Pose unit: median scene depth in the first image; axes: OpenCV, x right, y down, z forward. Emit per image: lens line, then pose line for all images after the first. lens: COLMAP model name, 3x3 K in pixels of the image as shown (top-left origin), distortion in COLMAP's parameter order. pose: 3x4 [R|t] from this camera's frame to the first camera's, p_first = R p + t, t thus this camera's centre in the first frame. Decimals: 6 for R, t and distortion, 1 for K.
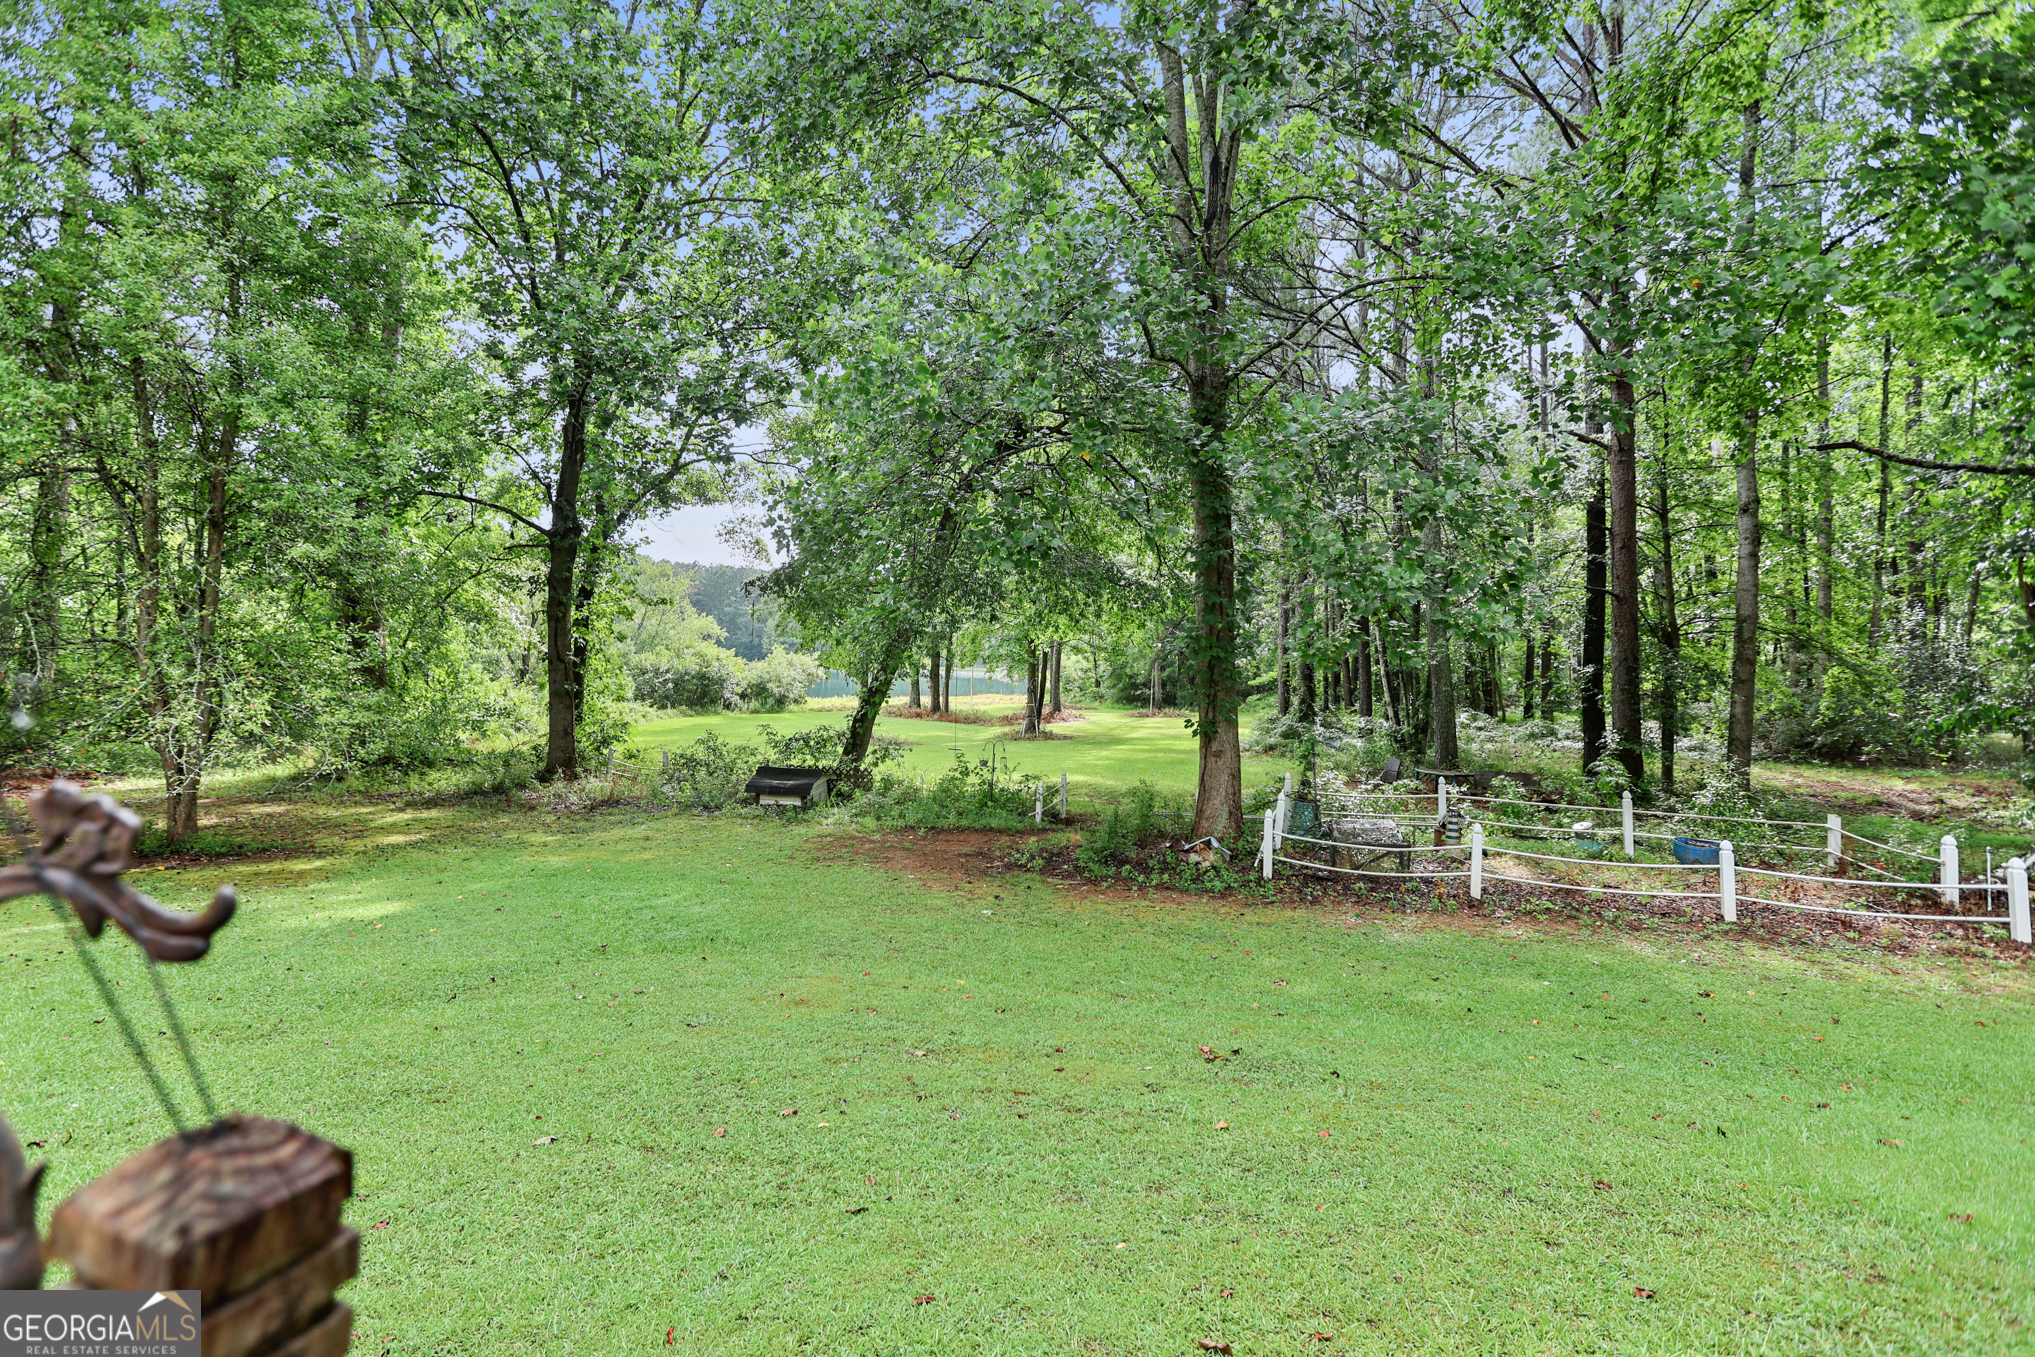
lens RADIAL K [[942.5, 0, 927.7], [0, 942.5, 599.9], [0, 0, 1]] dist [-0.048515, 0.015546]
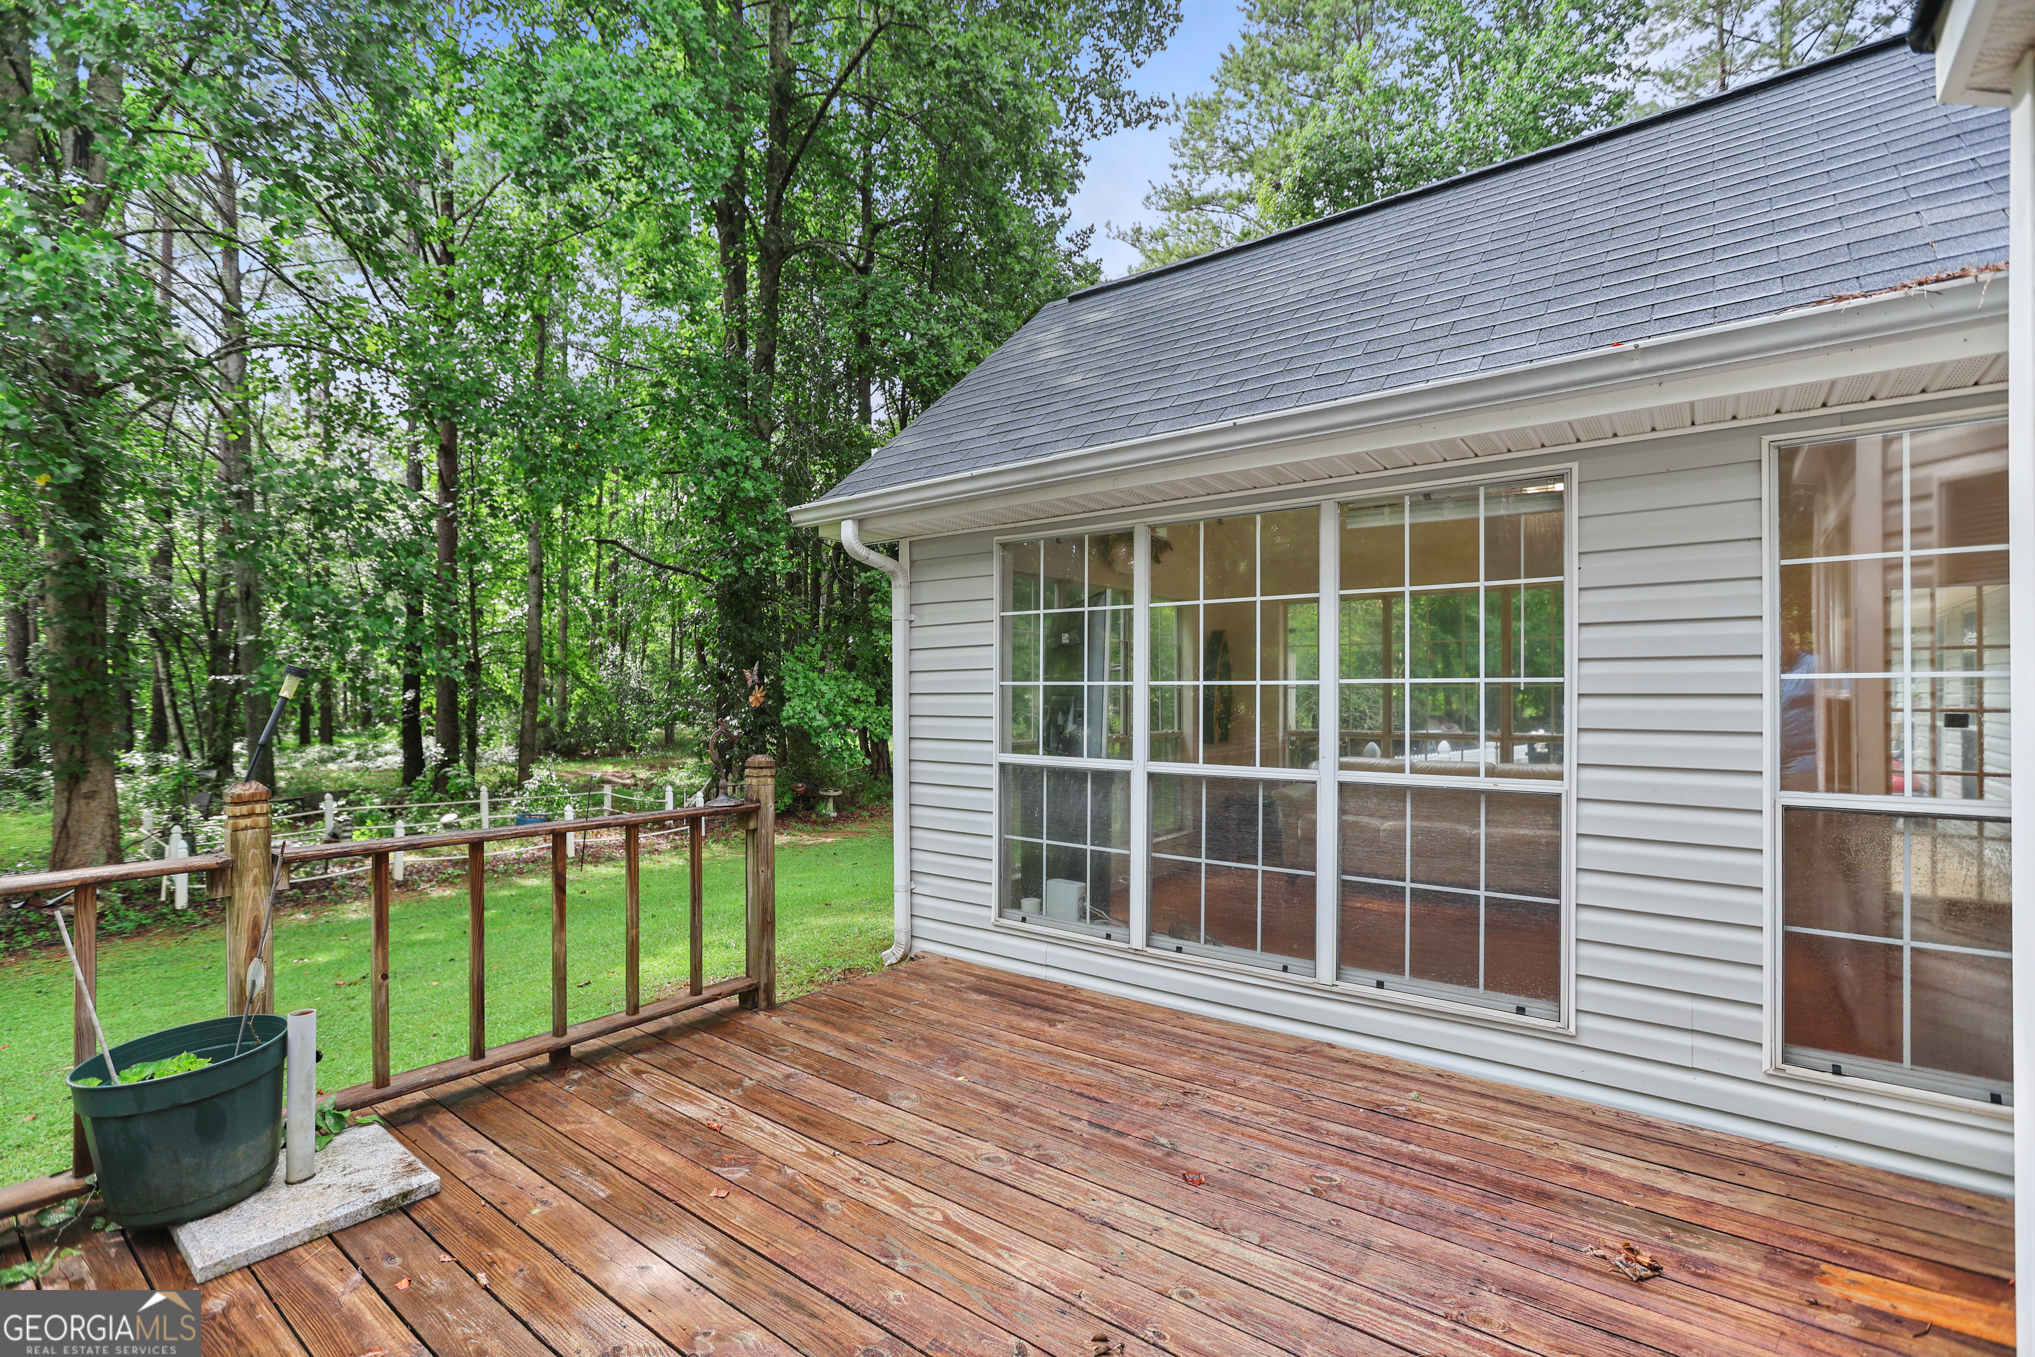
lens RADIAL K [[918.6, 0, 991.3], [0, 918.6, 681.5], [0, 0, 1]] dist [-0.024816, 0.013539]
pose [[0.329590, -0.010666, 0.944064, -0.171085], [-0.047658, 0.998473, 0.027919, -0.009018], [-0.942920, -0.054194, 0.328579, -0.076975]]
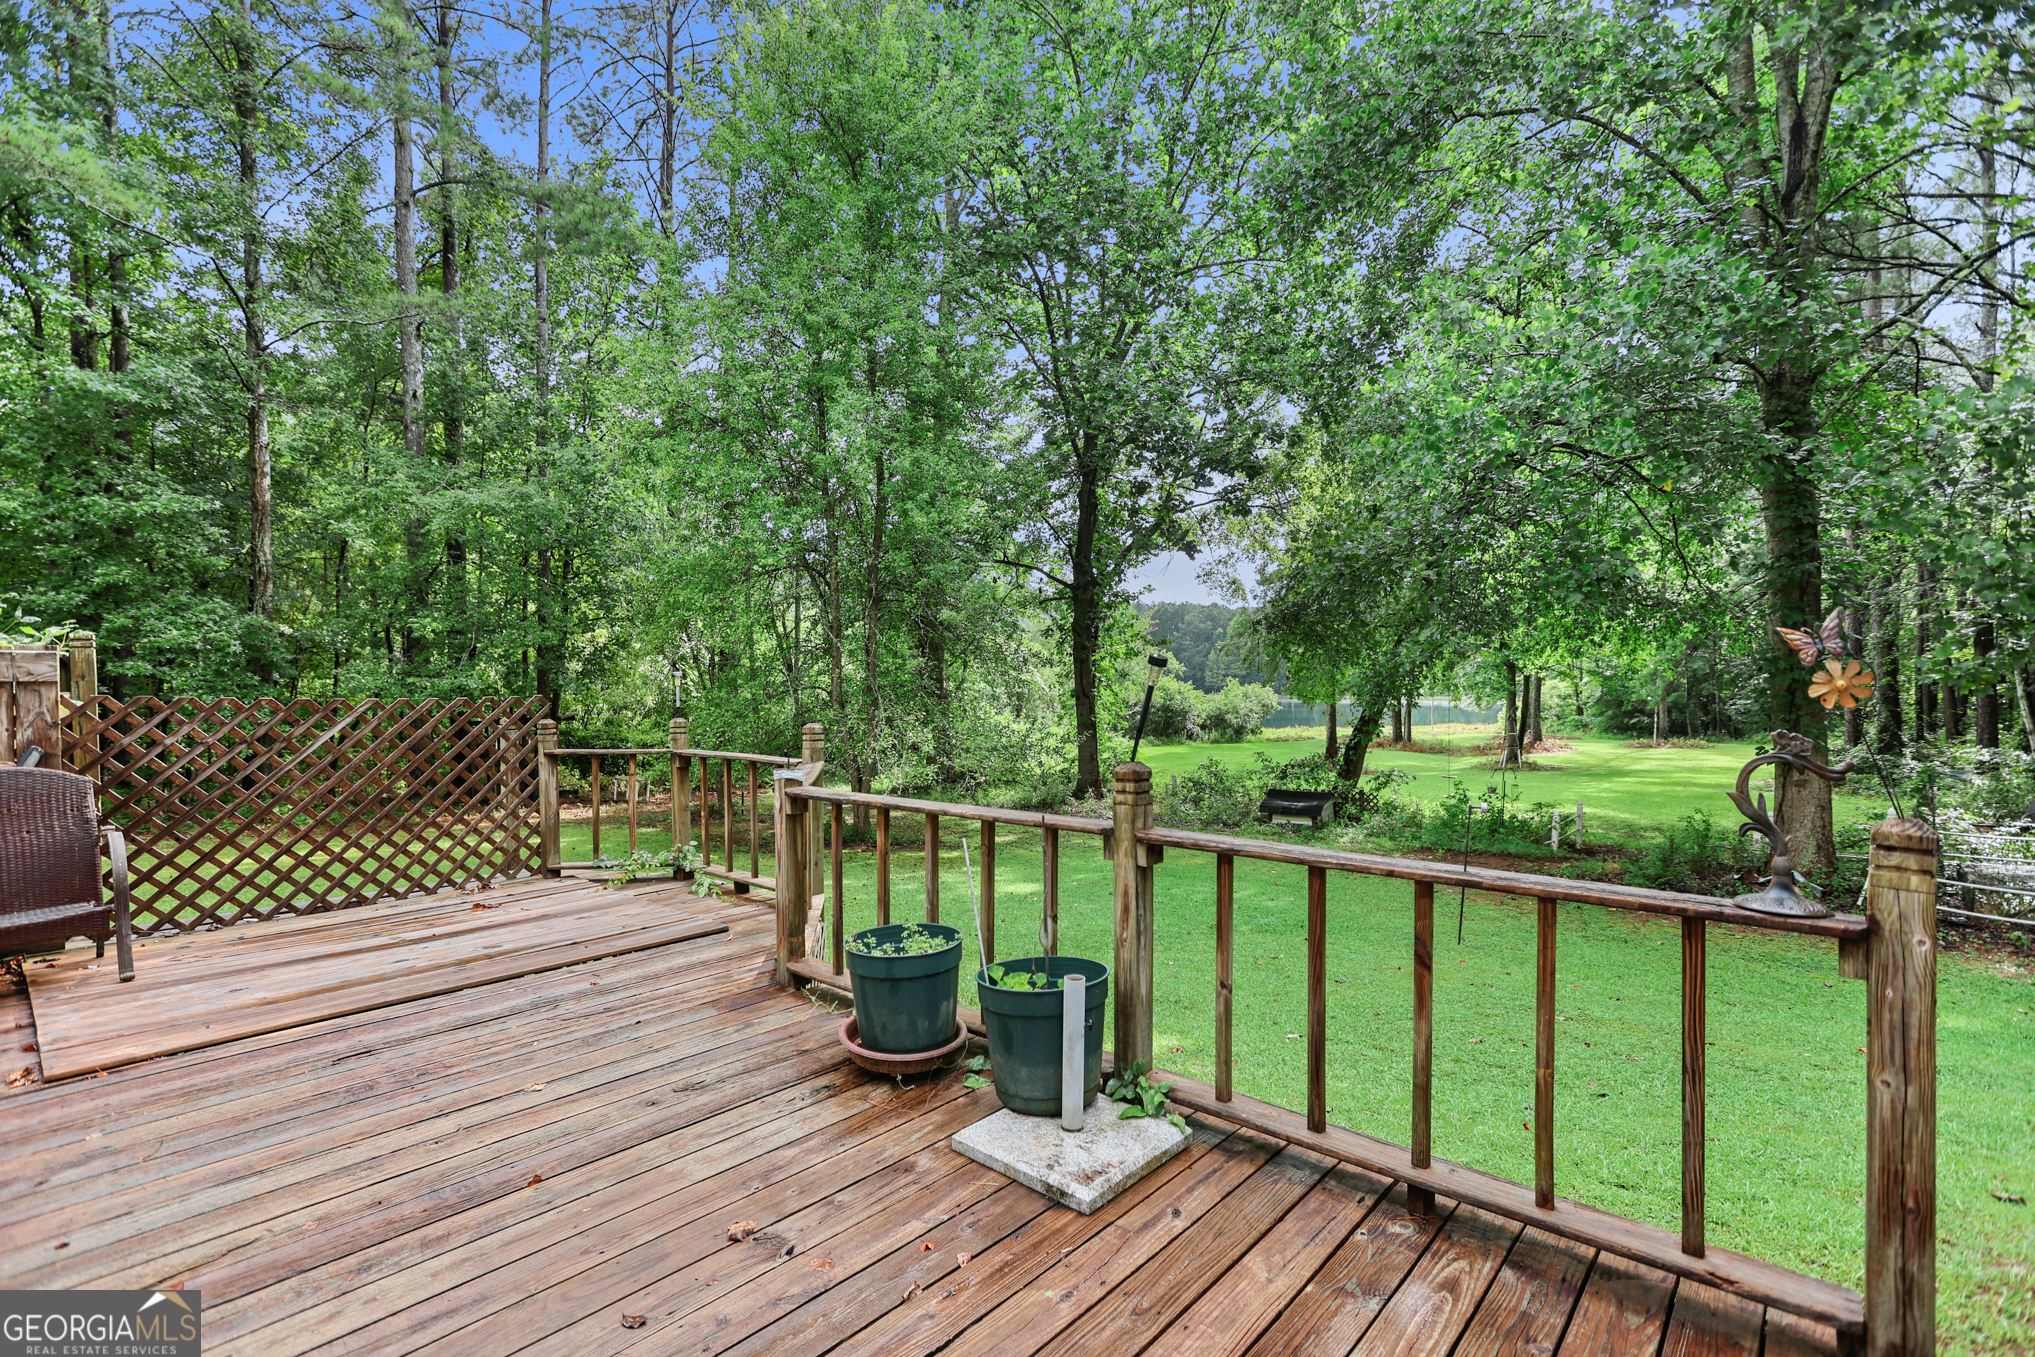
lens RADIAL K [[918.6, 0, 991.3], [0, 918.6, 681.5], [0, 0, 1]] dist [-0.024816, 0.013539]
pose [[0.926584, -0.024514, -0.375287, -0.056016], [0.043764, 0.998122, 0.042856, -0.006037], [0.373532, -0.056134, 0.925917, -0.077193]]
